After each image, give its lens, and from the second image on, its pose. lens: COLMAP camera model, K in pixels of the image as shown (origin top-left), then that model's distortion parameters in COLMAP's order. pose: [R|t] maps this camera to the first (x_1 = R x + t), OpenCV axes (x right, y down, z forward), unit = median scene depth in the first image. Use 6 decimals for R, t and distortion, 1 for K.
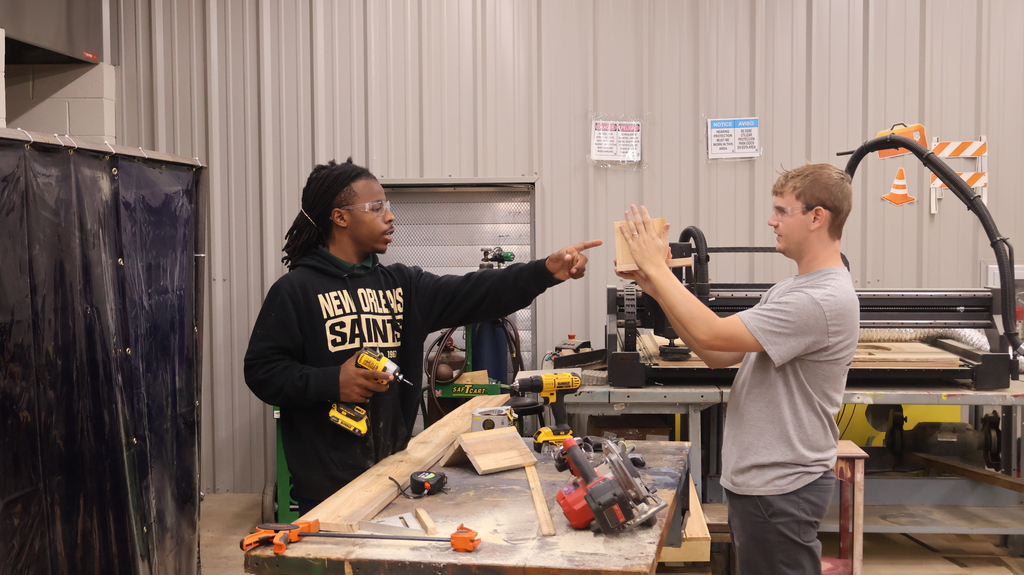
lens RADIAL K [[1255.5, 0, 512.0], [0, 1255.5, 287.5], [0, 0, 1]] dist [0.008110, -0.027289]
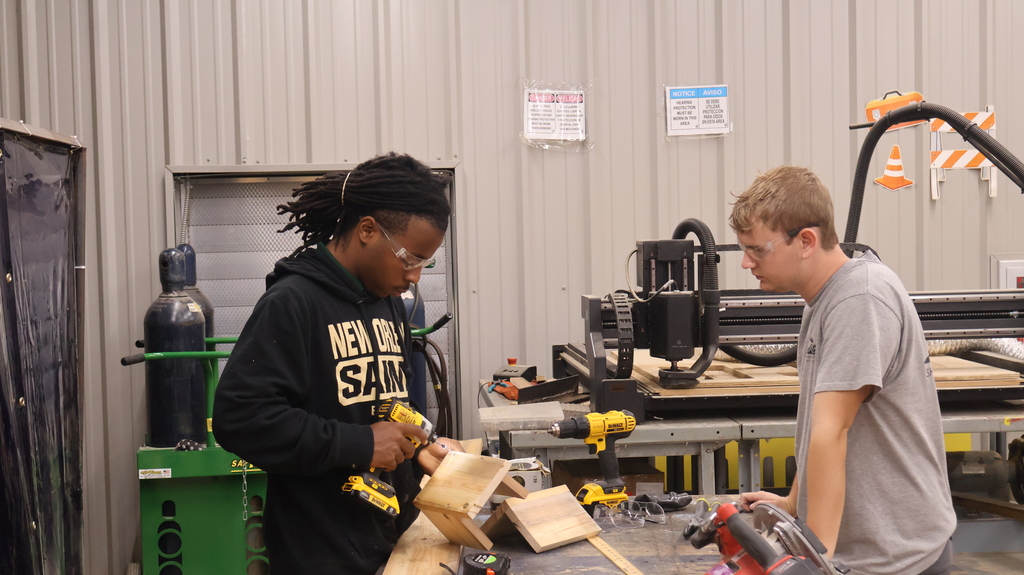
lens RADIAL K [[1495.8, 0, 512.0], [0, 1495.8, 287.5], [0, 0, 1]] dist [0.015681, -0.057046]
pose [[0.989511, -0.022381, 0.142716, -0.106816], [0.023409, 0.999711, -0.005531, -0.002593], [-0.142551, 0.008814, 0.989748, 0.078501]]
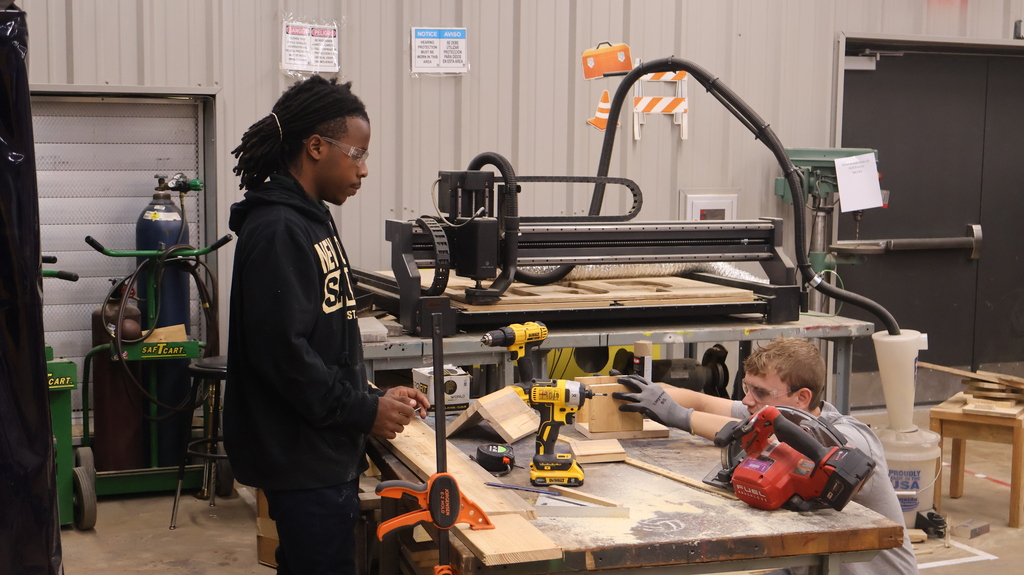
lens RADIAL K [[1459.1, 0, 512.0], [0, 1459.1, 287.5], [0, 0, 1]] dist [0.005741, -0.038667]
pose [[0.896945, -0.029171, 0.441180, -0.301394], [0.007515, 0.998683, 0.050756, -0.005796], [-0.442079, -0.042209, 0.895982, 0.070024]]
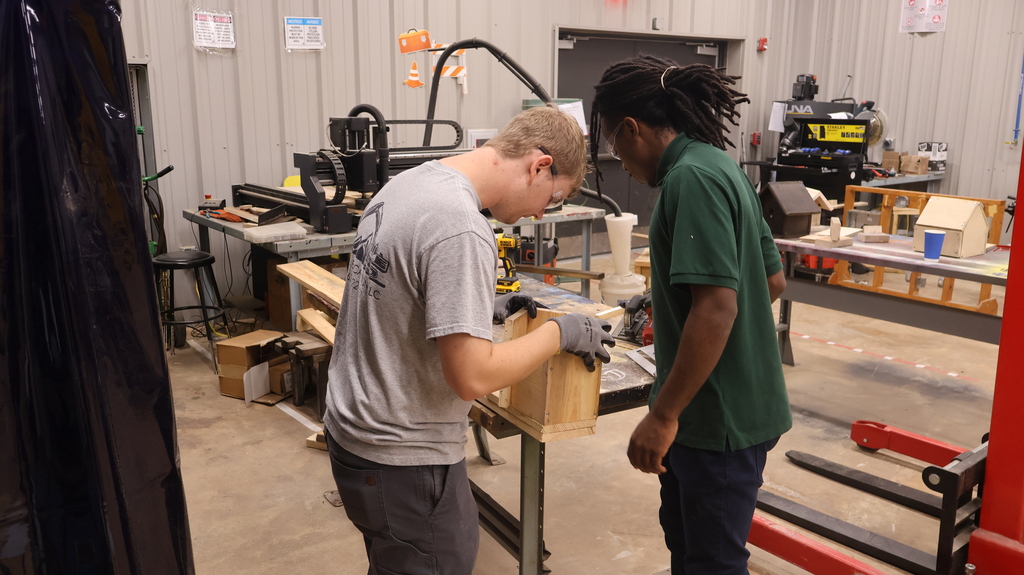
lens RADIAL K [[849.5, 0, 510.8], [0, 849.5, 288.4], [0, 0, 1]] dist [-0.005127, 0.005024]
pose [[0.758447, -0.137343, 0.637099, -0.325923], [0.028661, 0.983627, 0.177925, -0.013537], [-0.651104, -0.116687, 0.749965, 0.231314]]
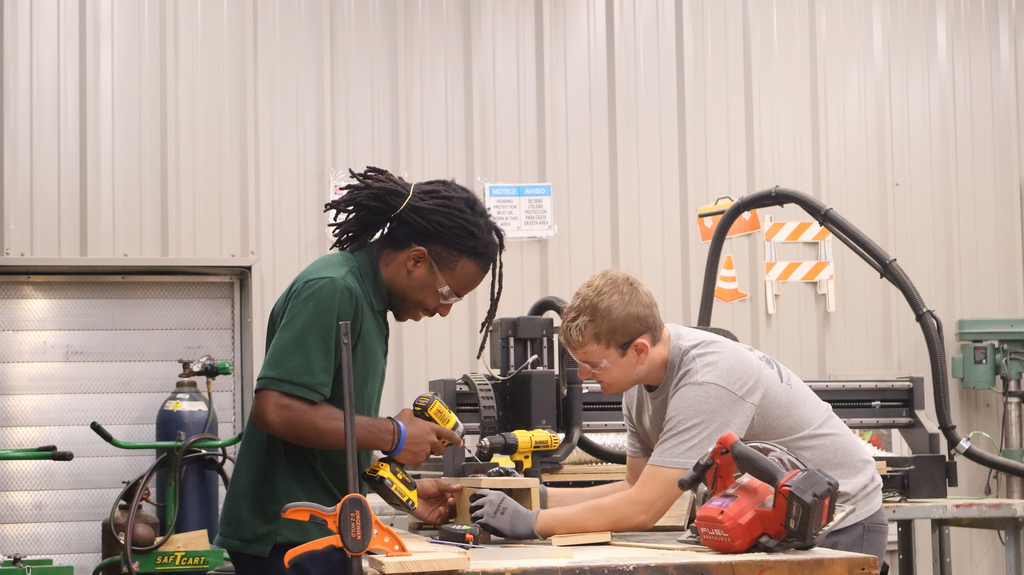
lens RADIAL K [[1955.3, 0, 512.0], [0, 1955.3, 287.5], [0, 0, 1]] dist [0.024842, -0.090314]
pose [[0.944142, 0.013694, 0.329254, -0.263041], [0.032202, 0.990521, -0.133536, 0.101266], [-0.327962, 0.136680, 0.934751, -0.080968]]
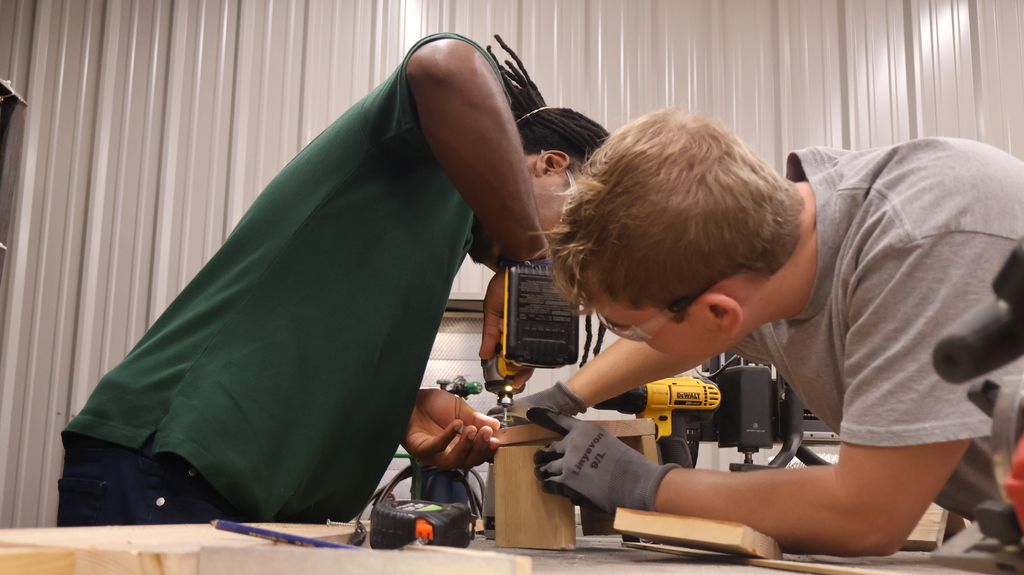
lens RADIAL K [[1123.9, 0, 510.2], [0, 1123.9, 284.1], [0, 0, 1]] dist [0.003527, 0.002115]
pose [[0.996462, 0.041009, 0.073359, -0.041818], [-0.021685, 0.968771, -0.247008, 0.101750], [-0.081197, 0.244543, 0.966233, 0.421374]]
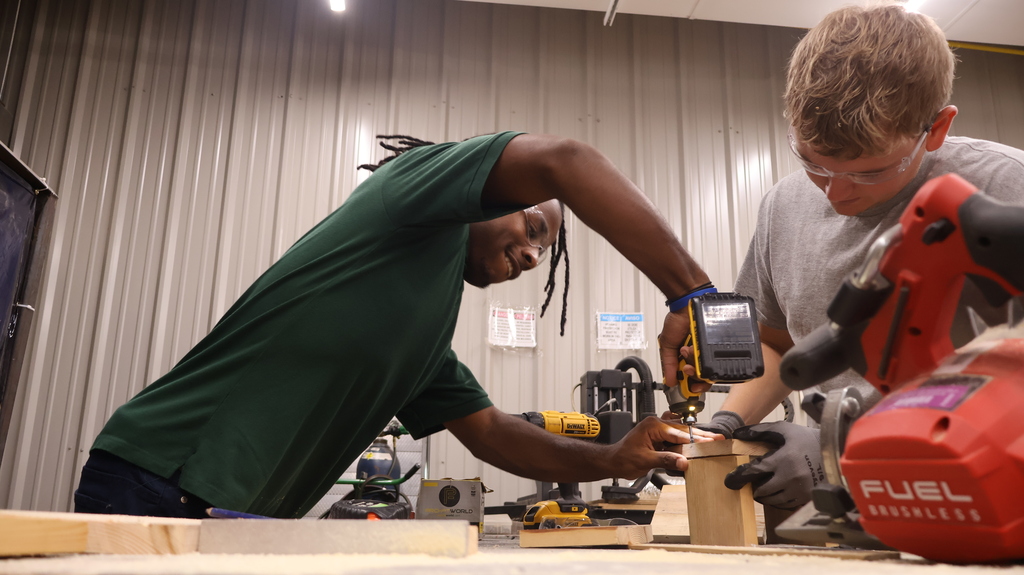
lens RADIAL K [[849.5, 0, 510.8], [0, 849.5, 288.4], [0, 0, 1]] dist [-0.005127, 0.005024]
pose [[0.984720, 0.067694, 0.160451, -0.044181], [-0.012106, 0.945738, -0.324704, 0.106353], [-0.173725, 0.317800, 0.932107, 0.427898]]
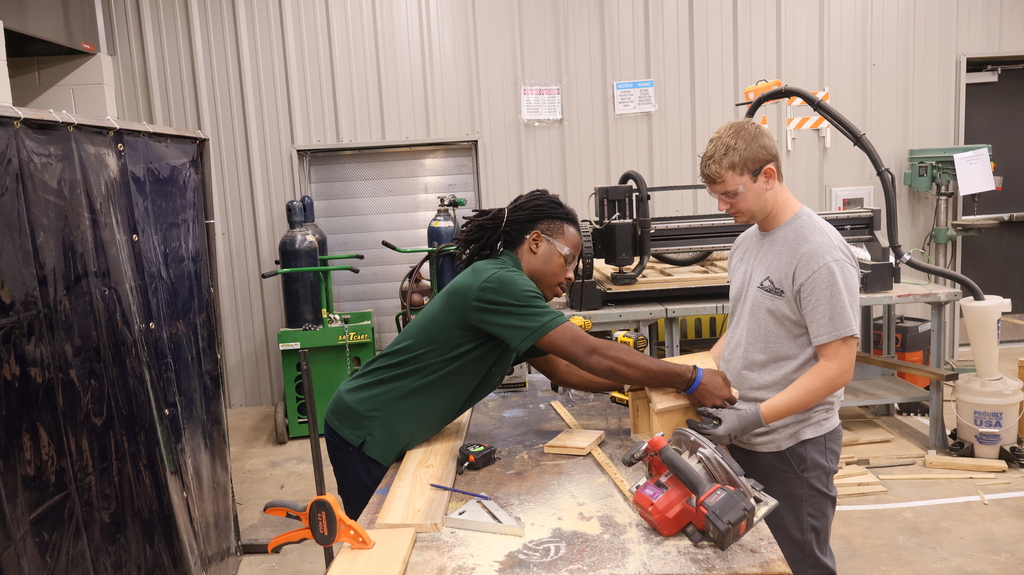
lens RADIAL K [[849.5, 0, 510.8], [0, 849.5, 288.4], [0, 0, 1]] dist [-0.005127, 0.005024]
pose [[0.991592, -0.066042, 0.111282, -0.066848], [0.055799, 0.994122, 0.092775, -0.019106], [-0.116755, -0.085786, 0.989449, 0.210406]]
